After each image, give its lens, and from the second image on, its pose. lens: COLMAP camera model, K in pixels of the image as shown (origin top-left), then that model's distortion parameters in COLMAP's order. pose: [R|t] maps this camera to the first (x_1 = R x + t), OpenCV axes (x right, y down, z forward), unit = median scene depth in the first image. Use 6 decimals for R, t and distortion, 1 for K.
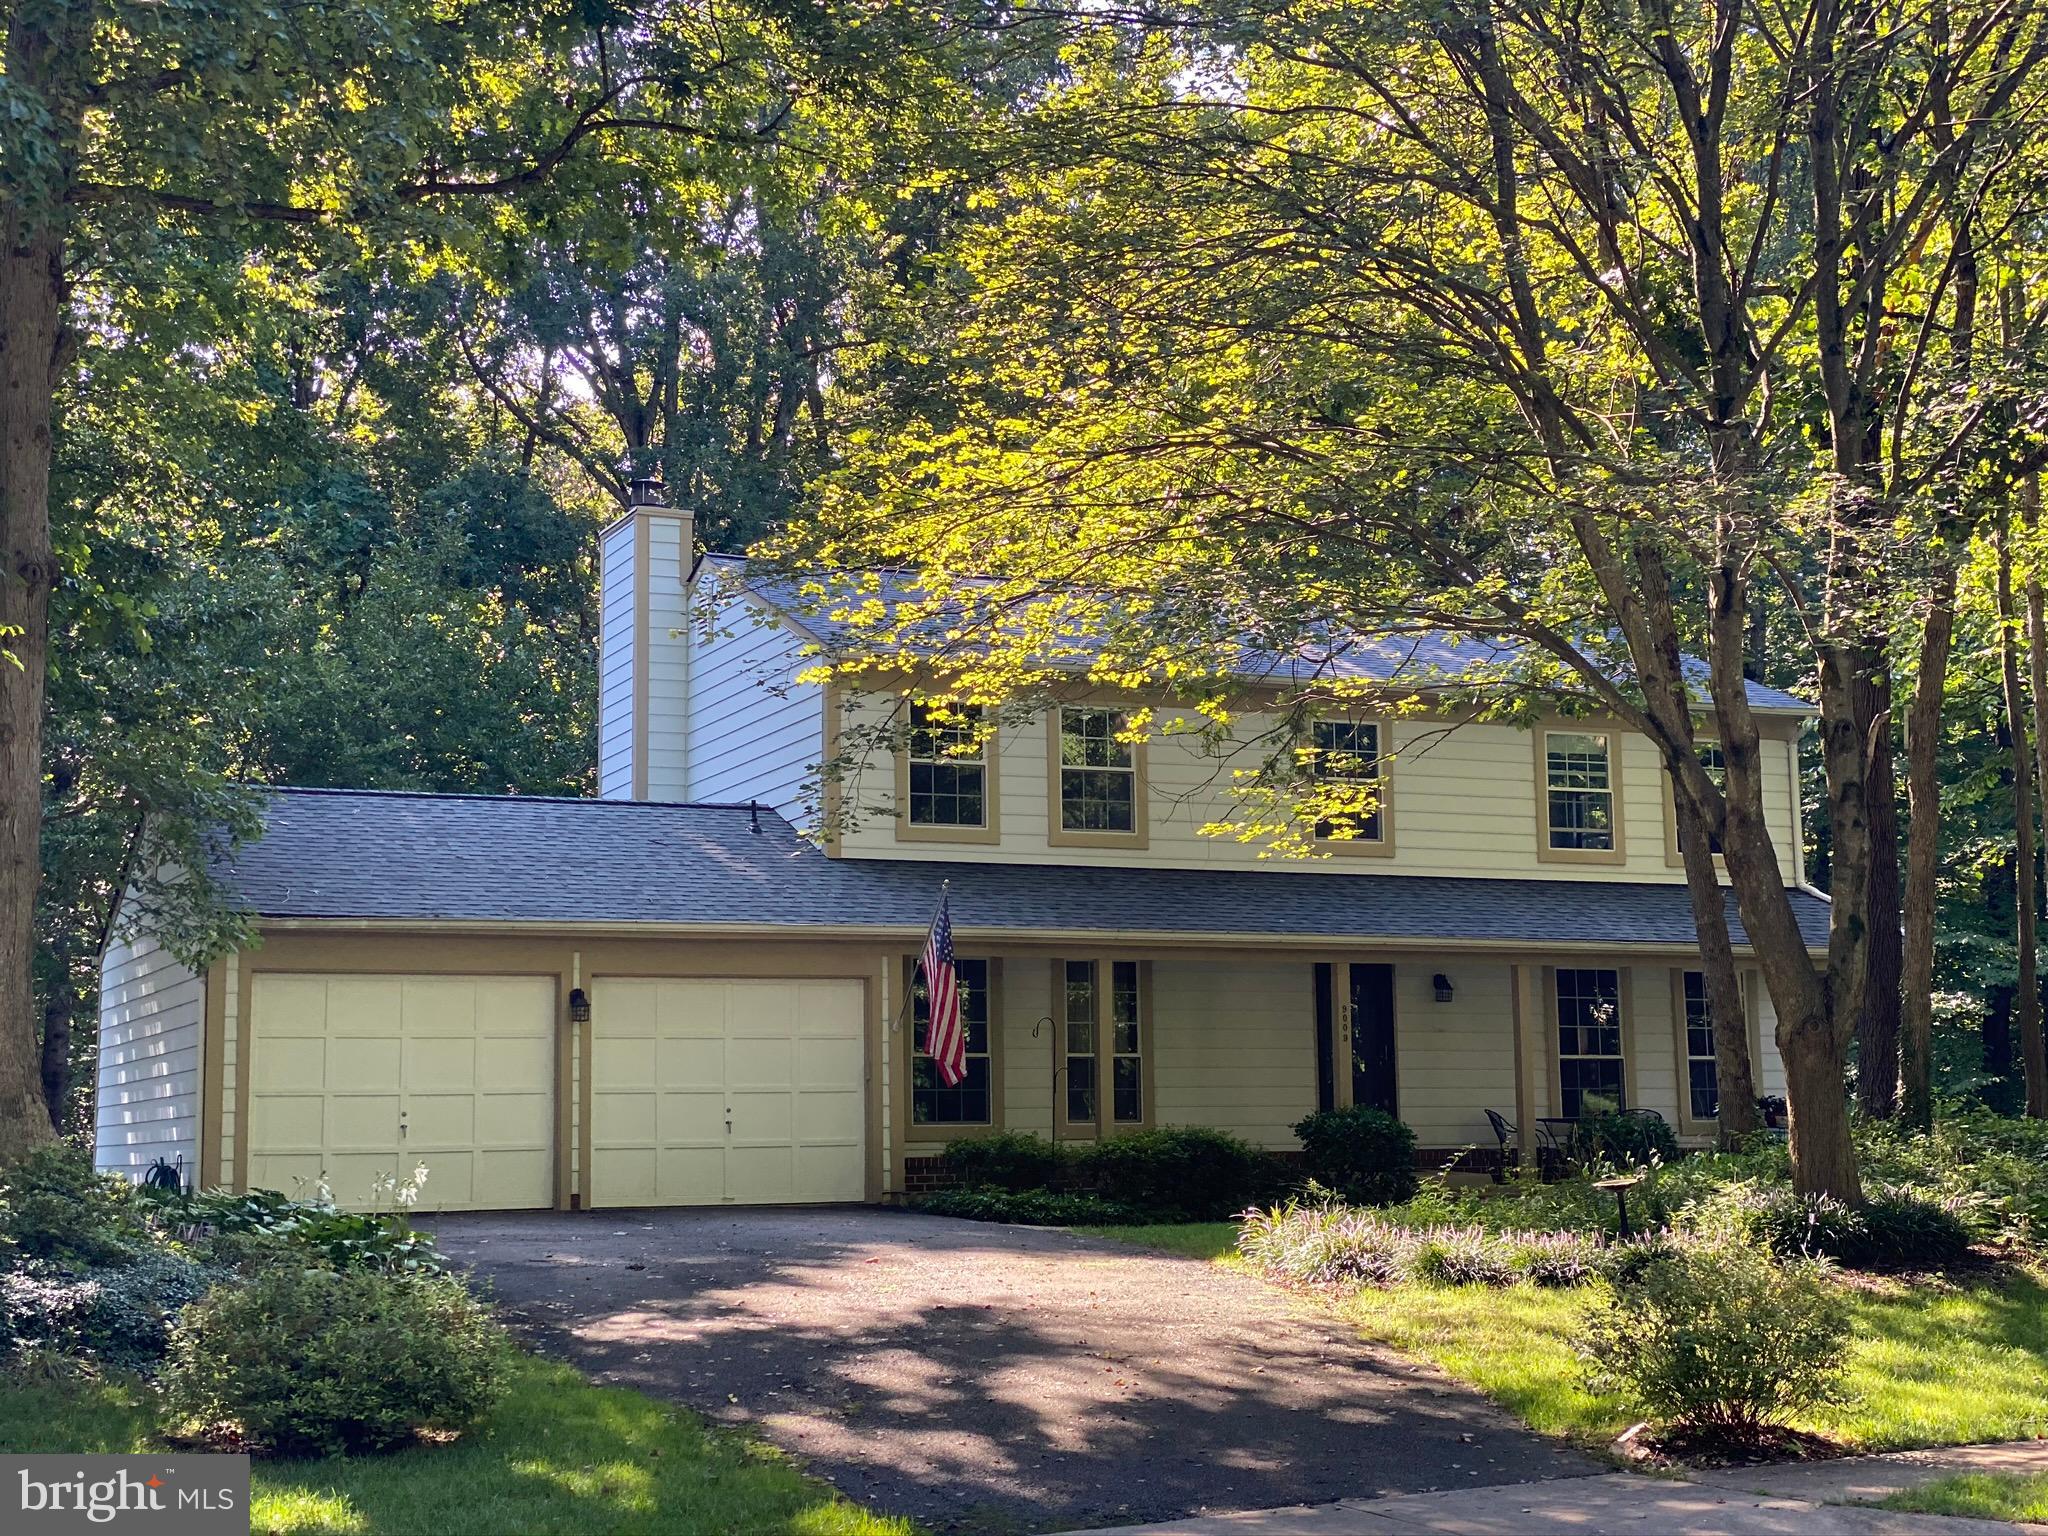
lens RADIAL K [[2766.0, 0, 1024.0], [0, 2766.0, 768.0], [0, 0, 1]] dist [0.121467, -0.505245]
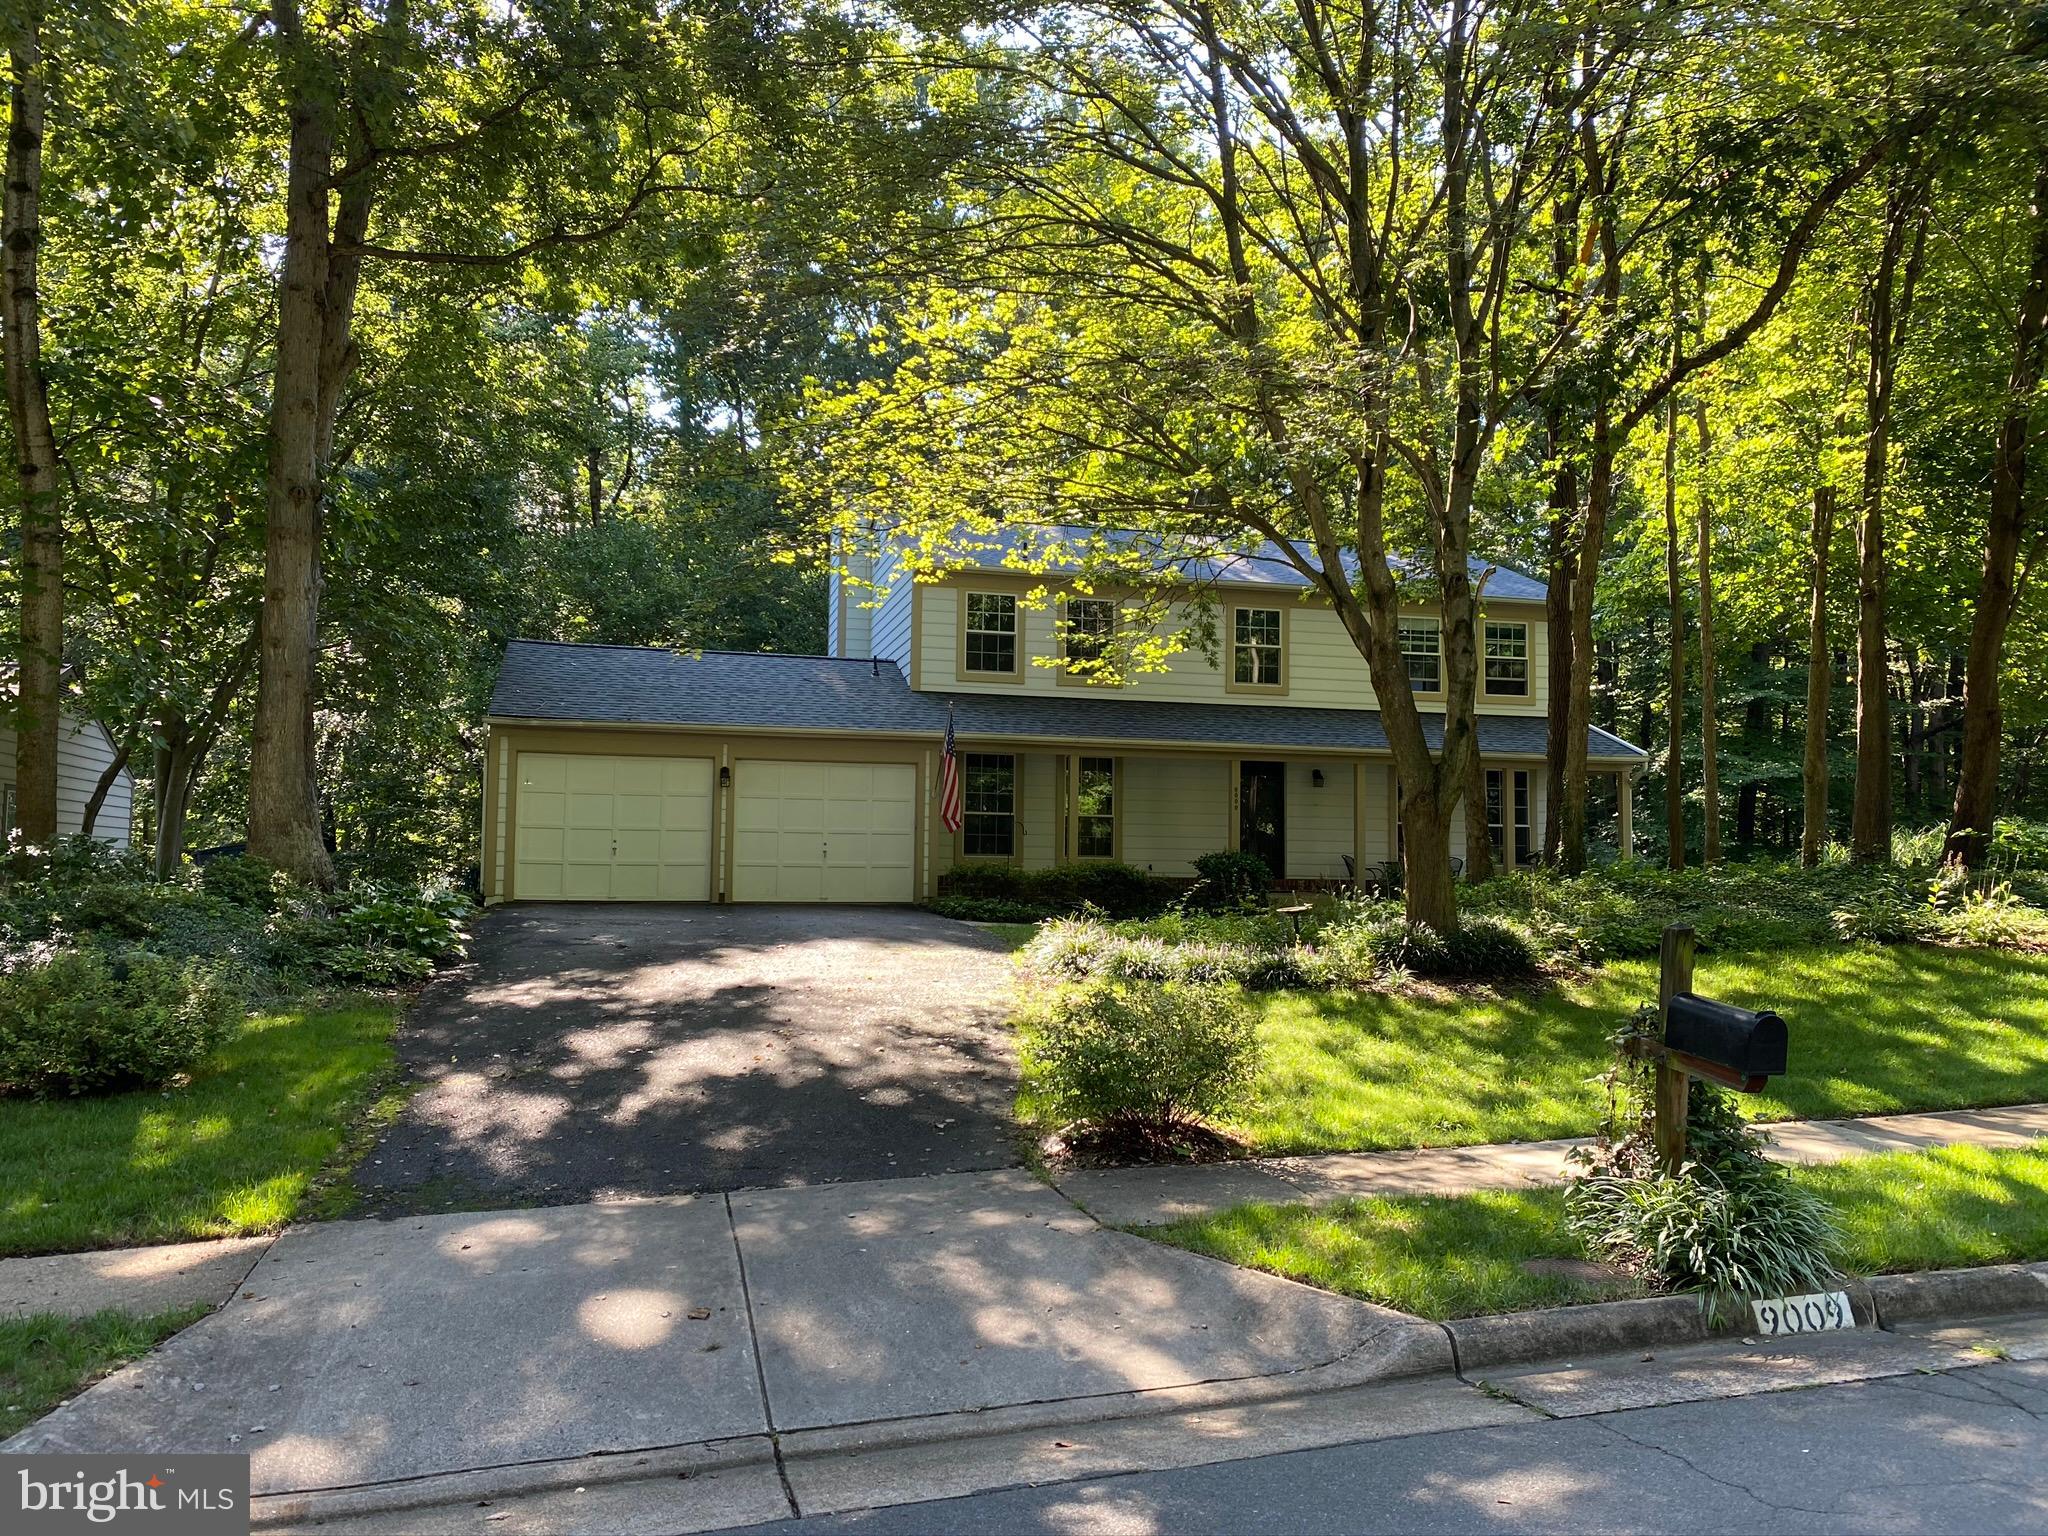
lens RADIAL K [[1522.1, 0, 1024.0], [0, 1522.1, 768.0], [0, 0, 1]] dist [0.000009, -0.000037]
pose [[0.992672, 0.017462, -0.119570, 0.116028], [-0.008619, 0.997215, 0.074080, 0.013554], [0.120531, -0.072507, 0.990058, 0.147538]]
